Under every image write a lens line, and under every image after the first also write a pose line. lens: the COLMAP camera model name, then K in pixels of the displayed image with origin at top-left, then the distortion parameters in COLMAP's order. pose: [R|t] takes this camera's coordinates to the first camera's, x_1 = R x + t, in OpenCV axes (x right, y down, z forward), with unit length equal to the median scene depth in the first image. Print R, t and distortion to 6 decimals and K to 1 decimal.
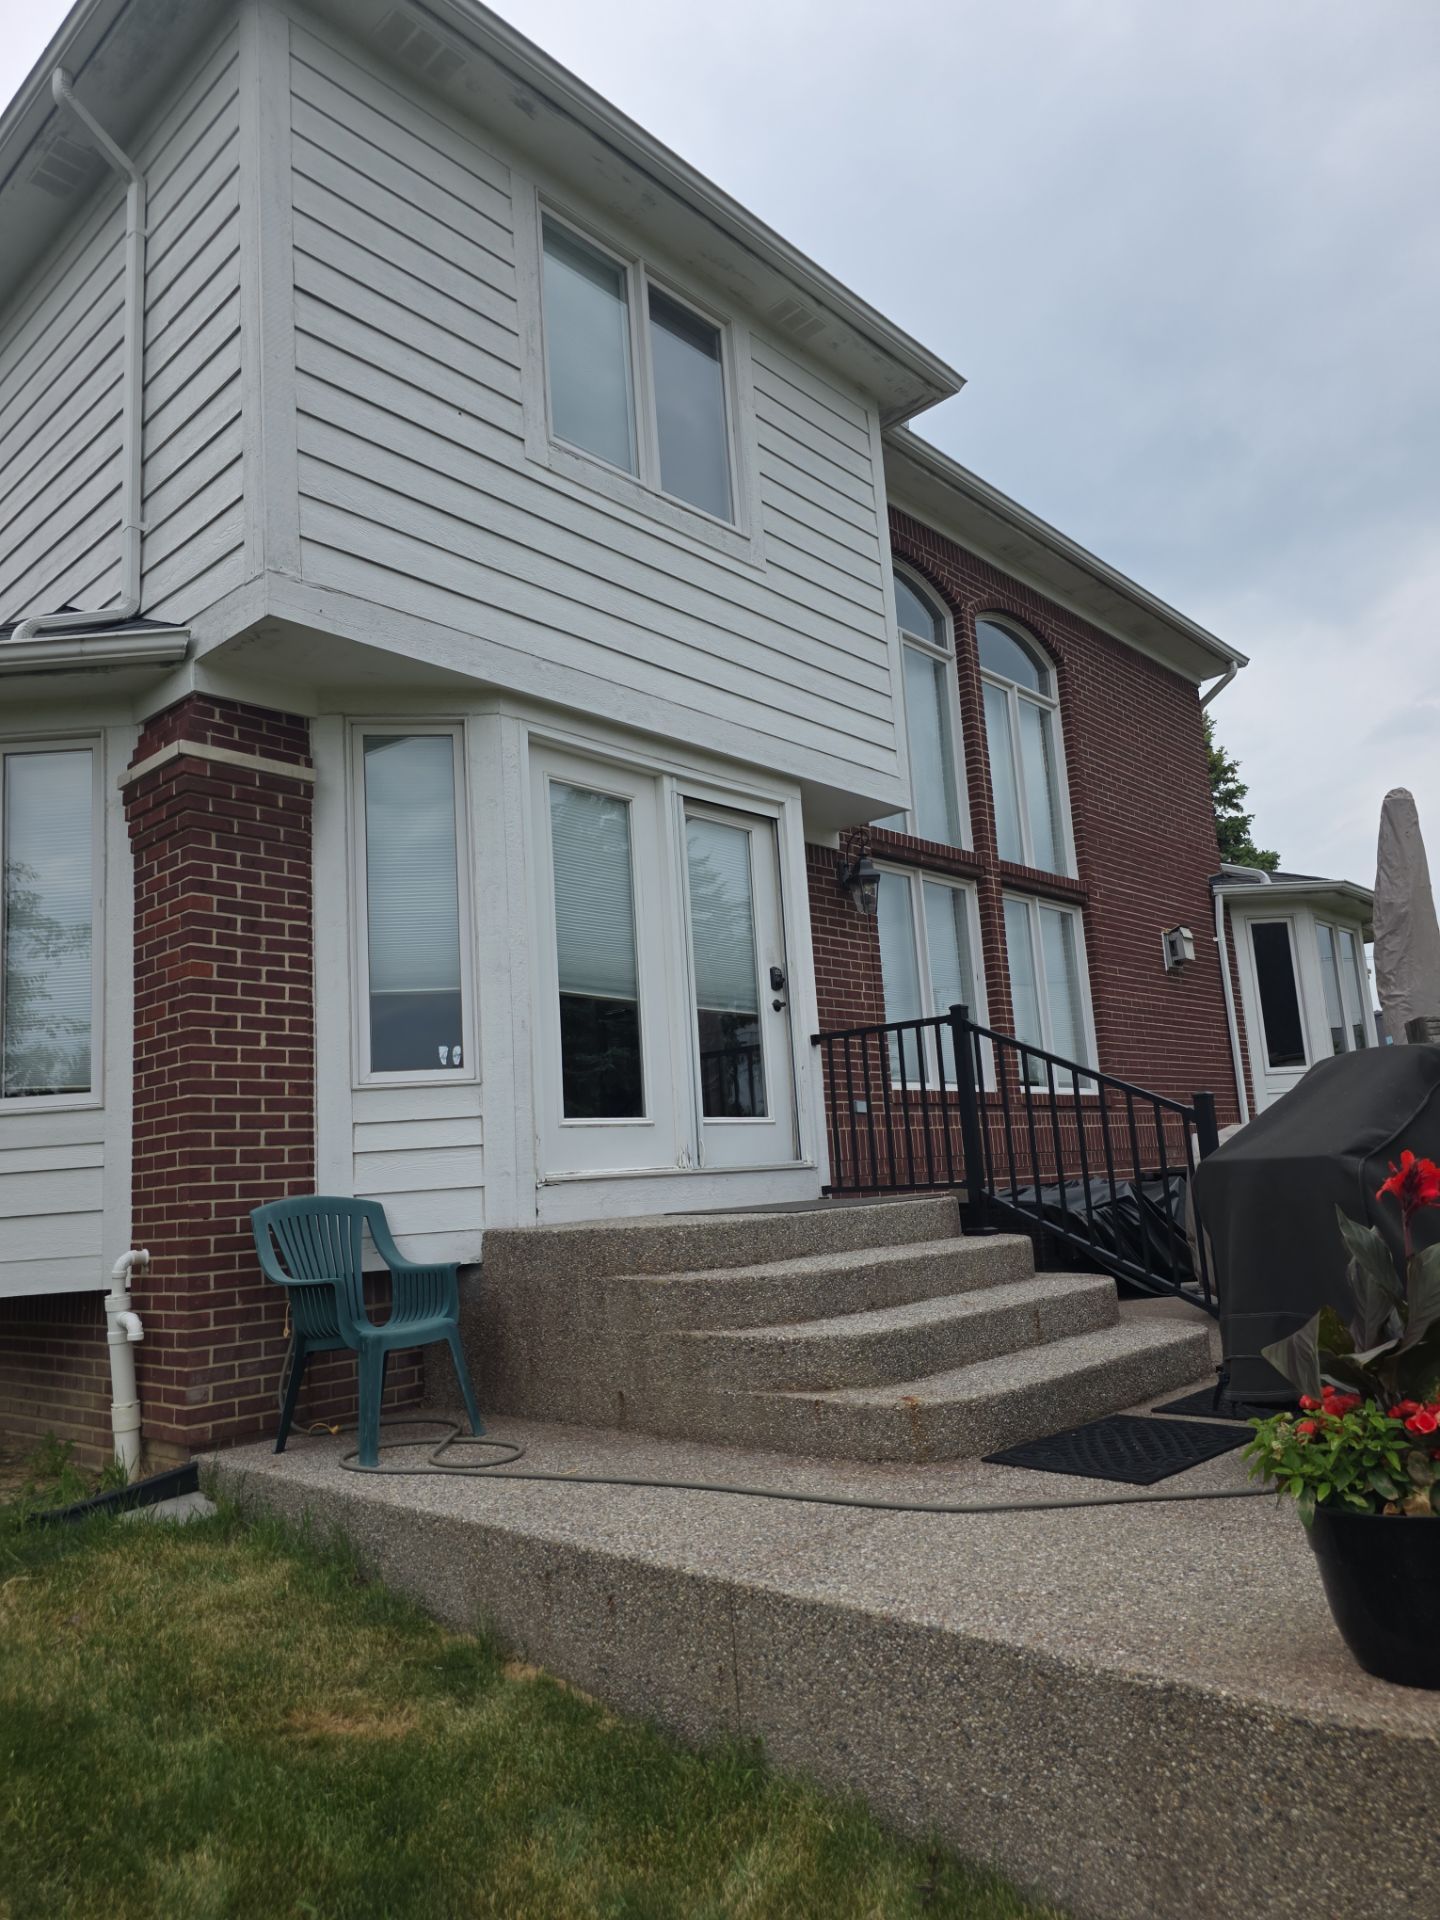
lens RADIAL K [[1299.7, 0, 727.1], [0, 1299.7, 974.2], [0, 0, 1]] dist [0.027581, -0.003897]
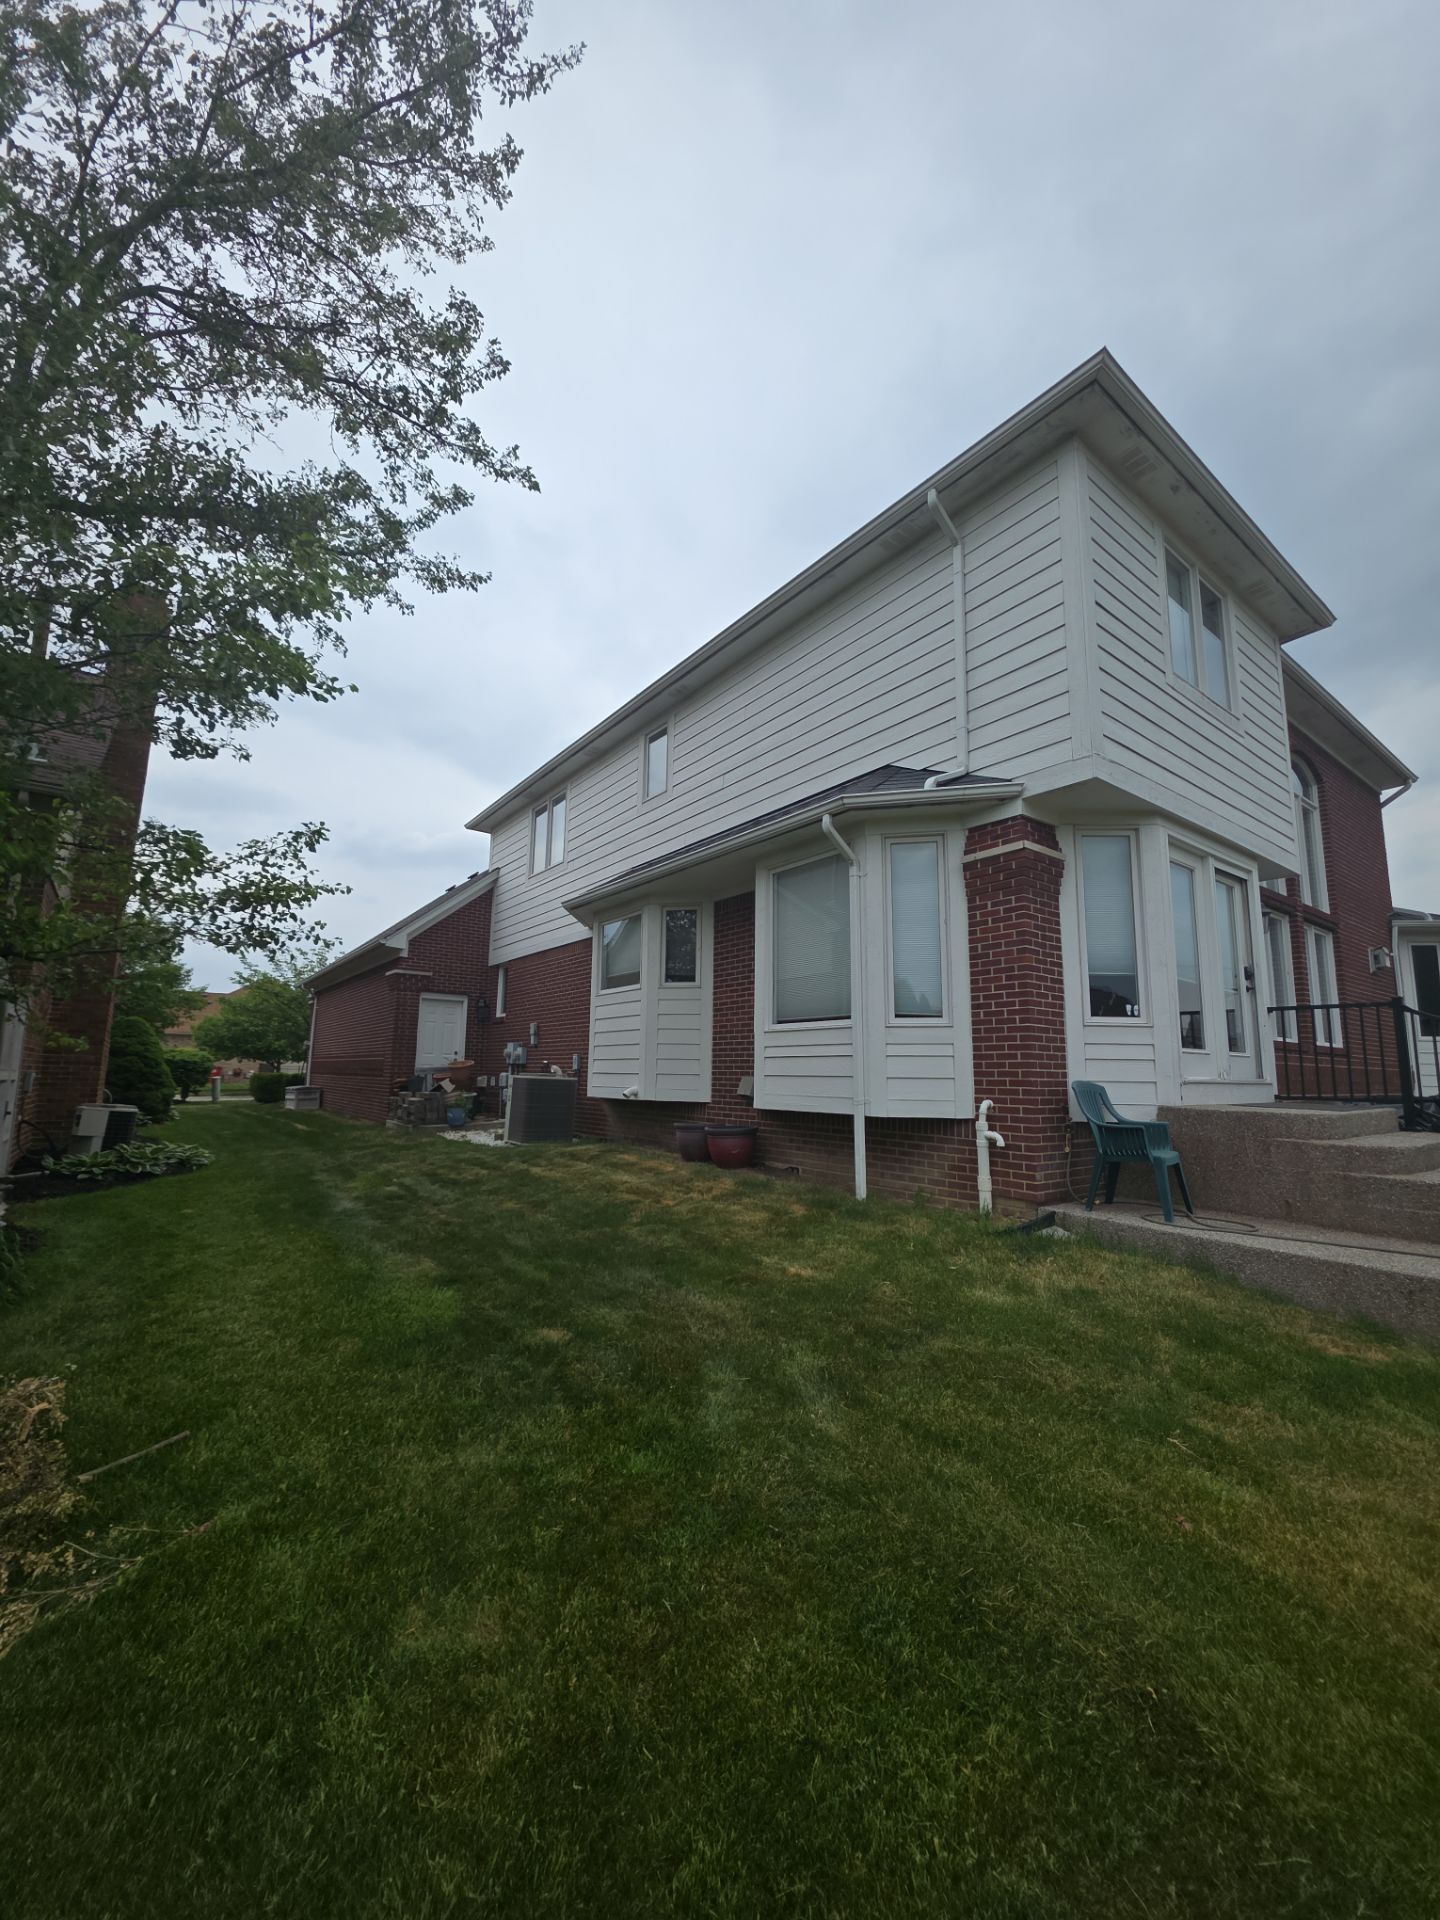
lens RADIAL K [[755.4, 0, 711.9], [0, 755.4, 967.6], [0, 0, 1]] dist [-0.007331, -0.000072]
pose [[0.975421, 0.049203, -0.214787, -0.570369], [-0.043583, 0.998574, 0.030825, -0.005280], [0.215997, -0.020706, 0.976174, -0.177452]]
